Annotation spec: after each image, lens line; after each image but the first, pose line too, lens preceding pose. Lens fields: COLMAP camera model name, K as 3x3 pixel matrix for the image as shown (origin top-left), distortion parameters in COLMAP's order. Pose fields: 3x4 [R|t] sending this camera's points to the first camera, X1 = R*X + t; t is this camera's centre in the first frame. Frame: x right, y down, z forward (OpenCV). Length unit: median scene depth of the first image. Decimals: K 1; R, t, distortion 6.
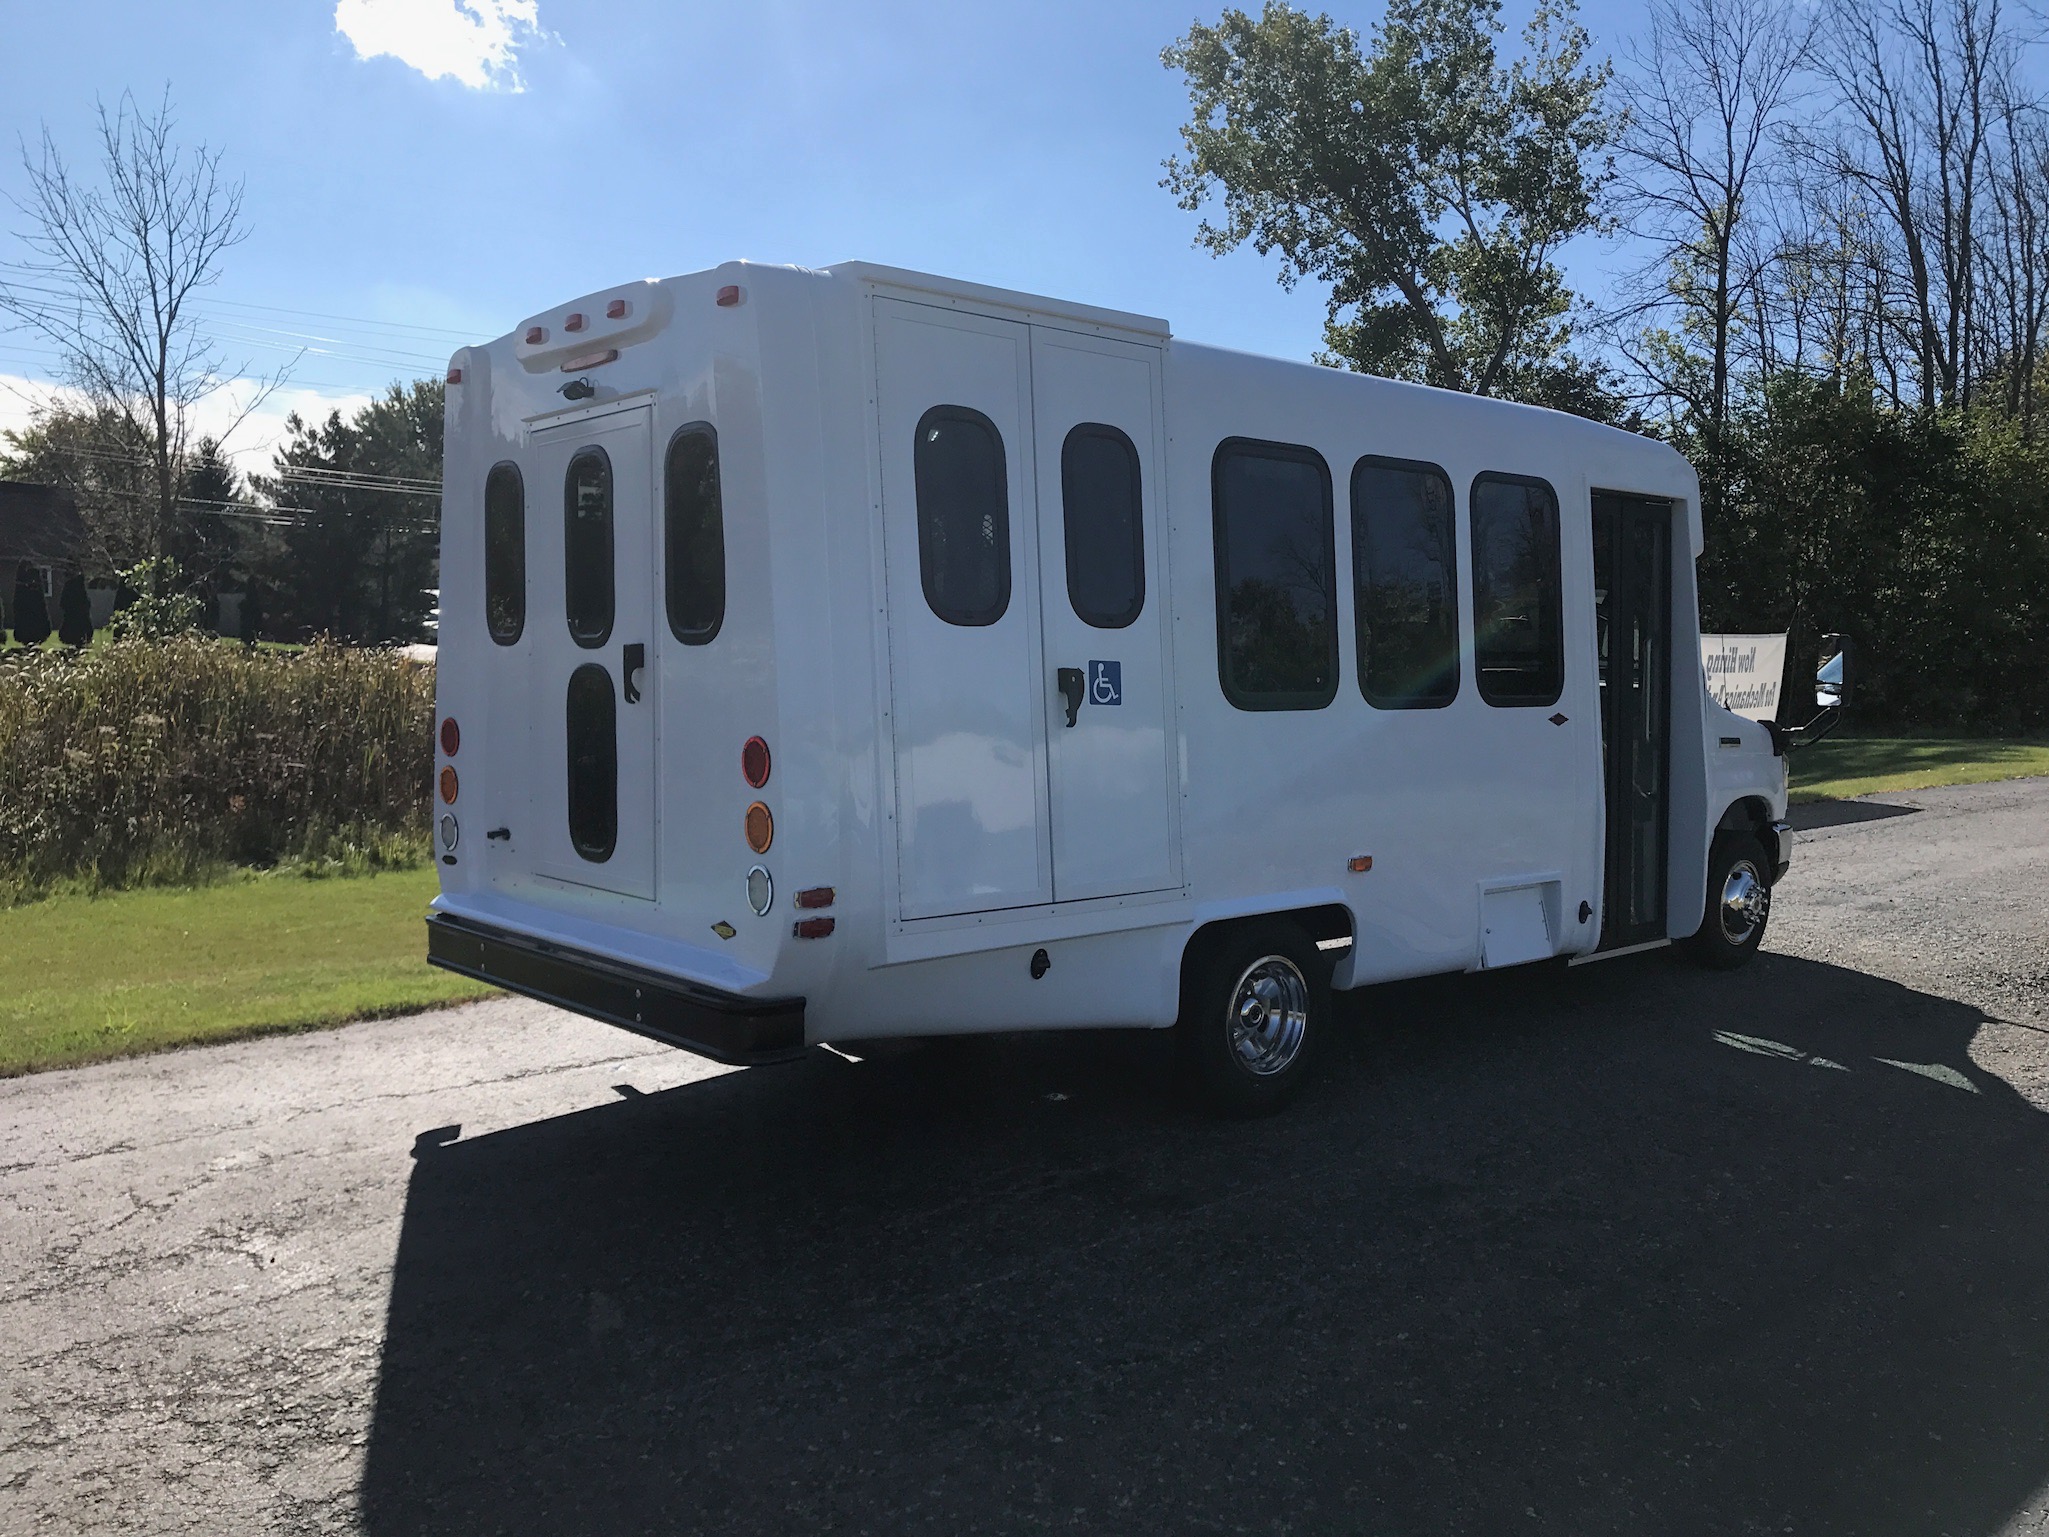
lens RADIAL K [[1693.1, 0, 1021.9], [0, 1693.1, 776.6], [0, 0, 1]] dist [0.017295, -0.021644]
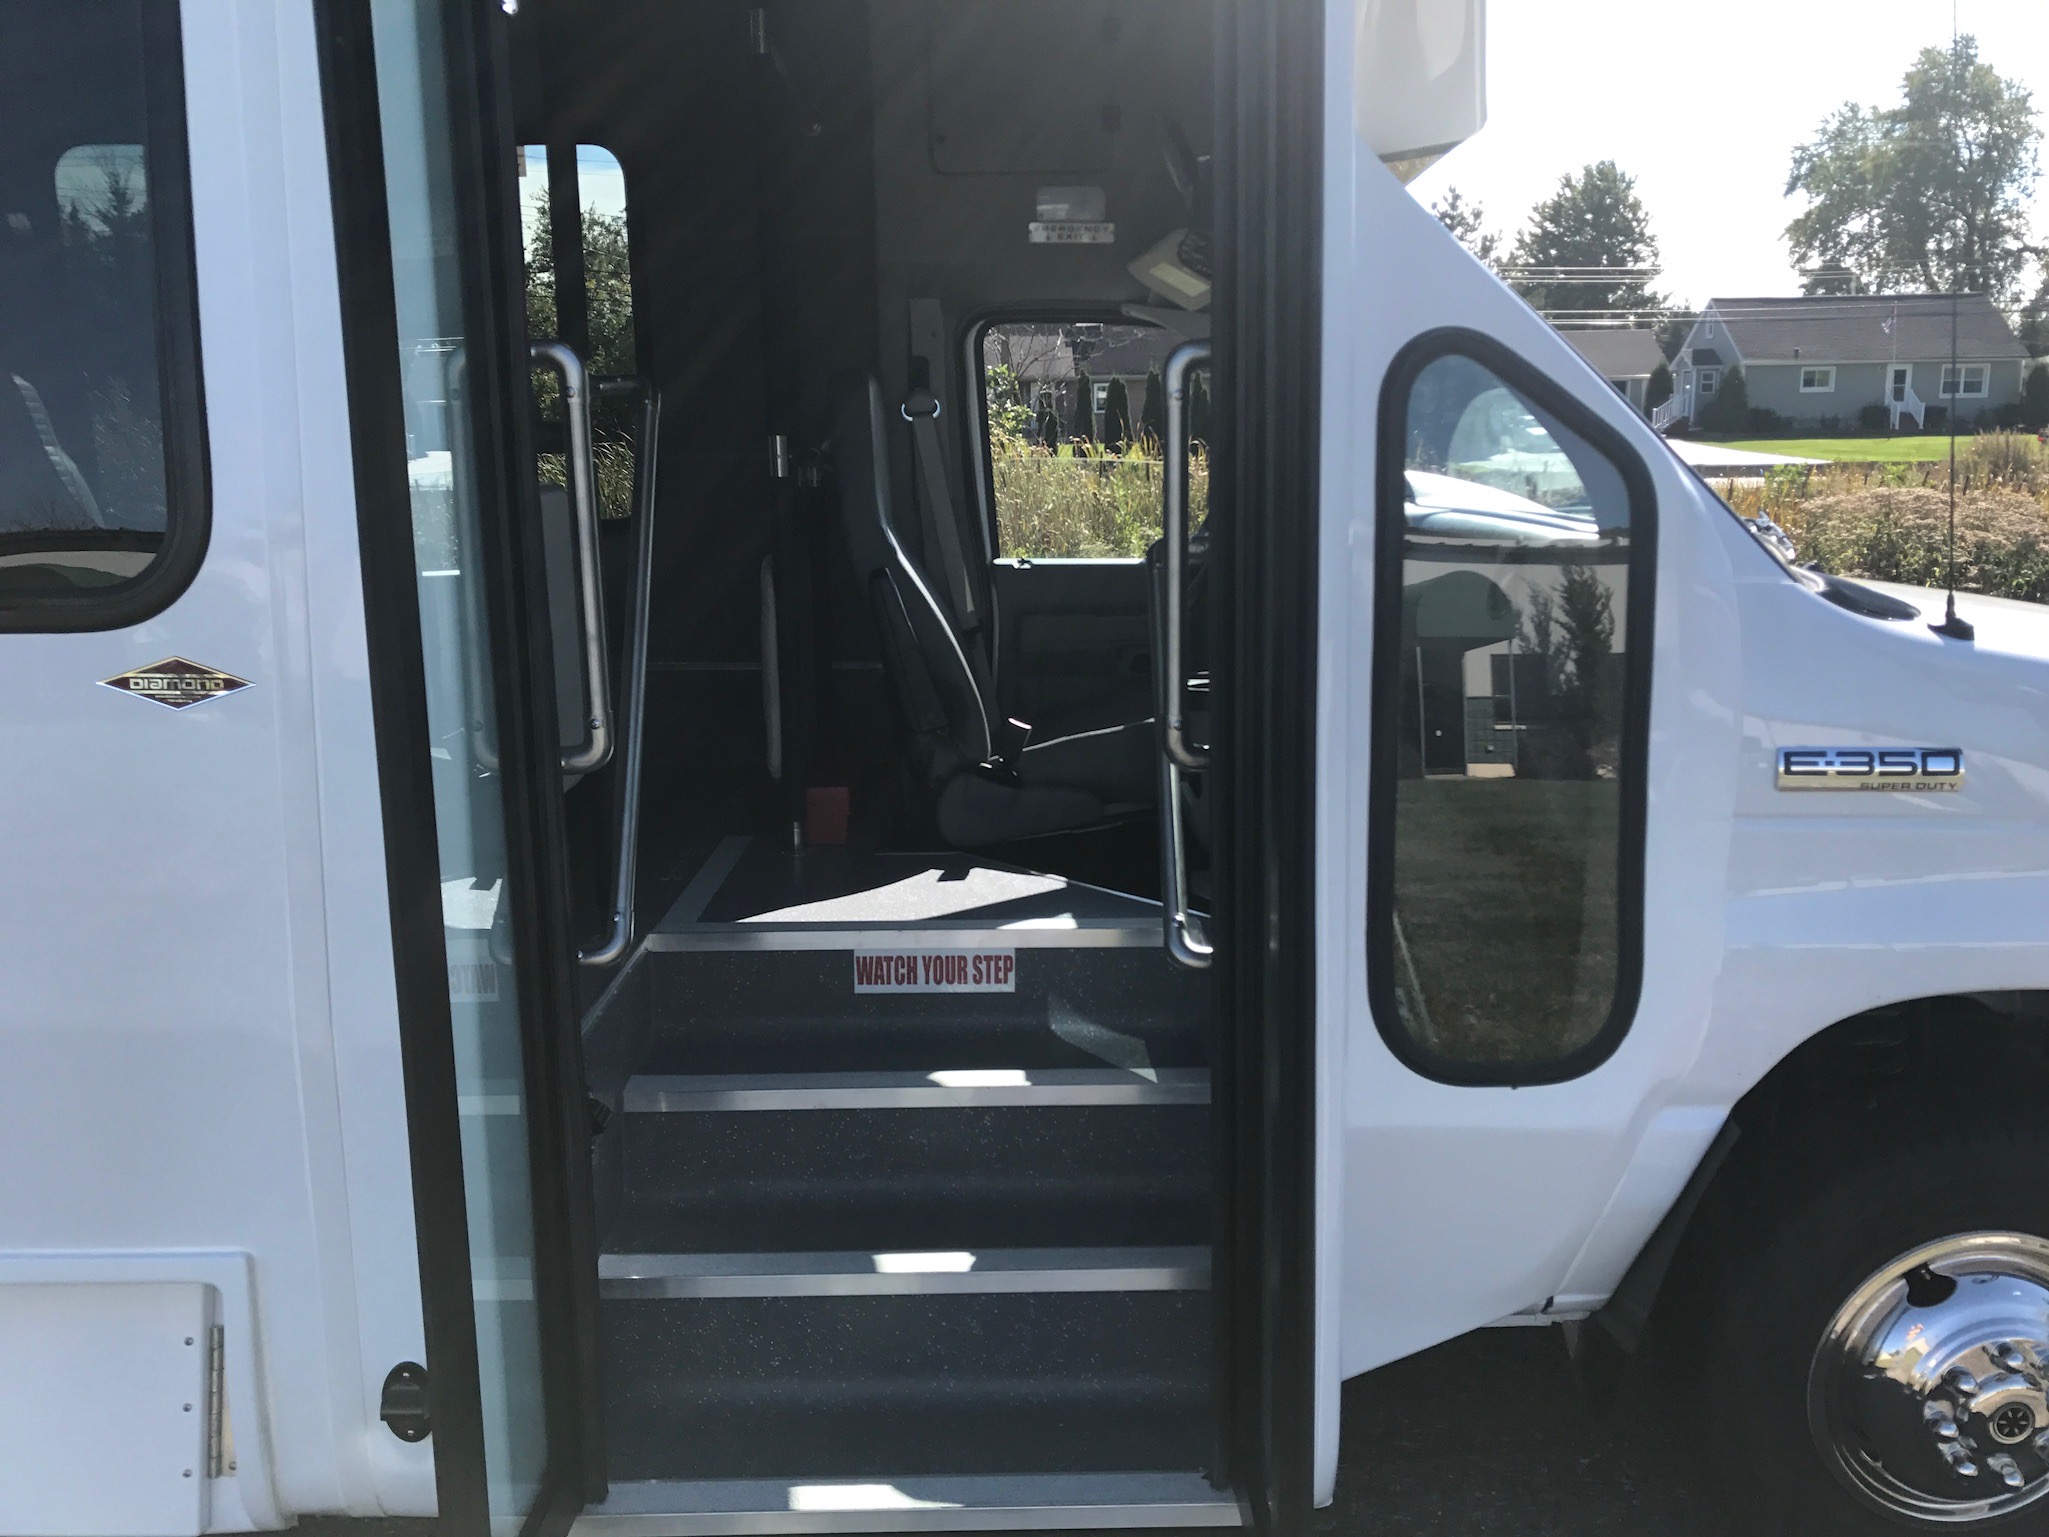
lens RADIAL K [[1693.1, 0, 1025.5], [0, 1693.1, 762.0], [0, 0, 1]] dist [0.017295, -0.021644]
pose [[0.770408, 0.097174, -0.630102, 0.602163], [-0.029750, 0.992719, 0.116722, -0.057947], [0.636857, -0.071178, 0.767689, 0.912867]]
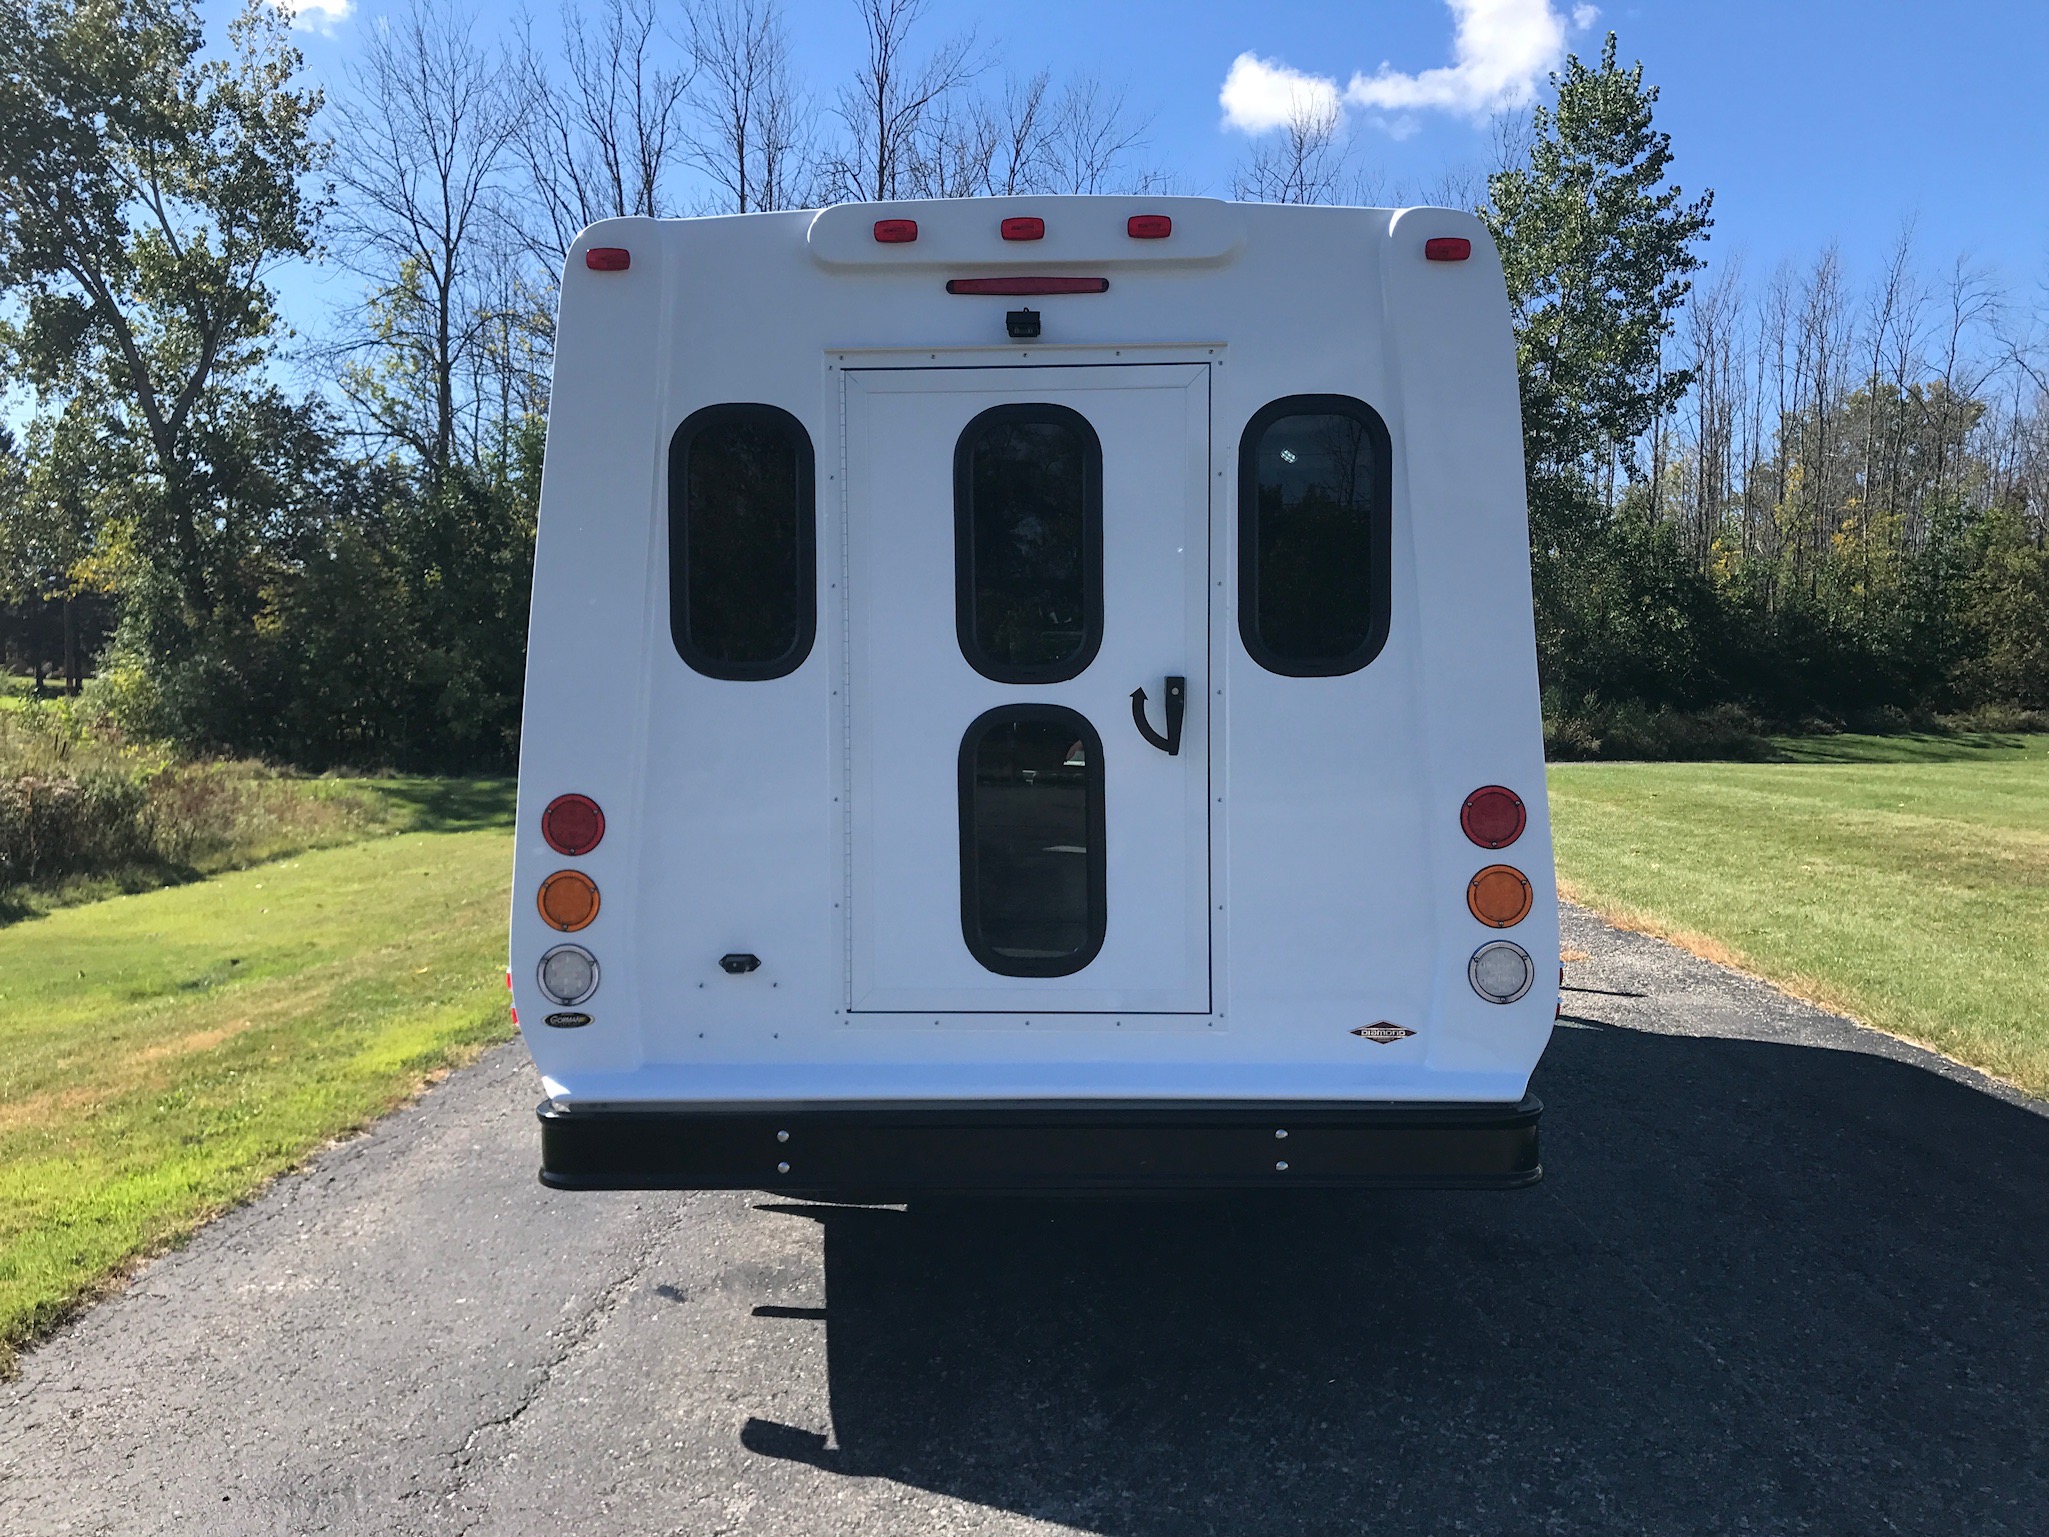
lens RADIAL K [[1693.1, 0, 1033.2], [0, 1693.1, 767.8], [0, 0, 1]] dist [0.017295, -0.021644]
pose [[0.677613, -0.037681, 0.734453, -0.459675], [0.060928, 0.998130, -0.005004, -0.021206], [-0.732891, 0.048139, 0.678641, 0.302185]]
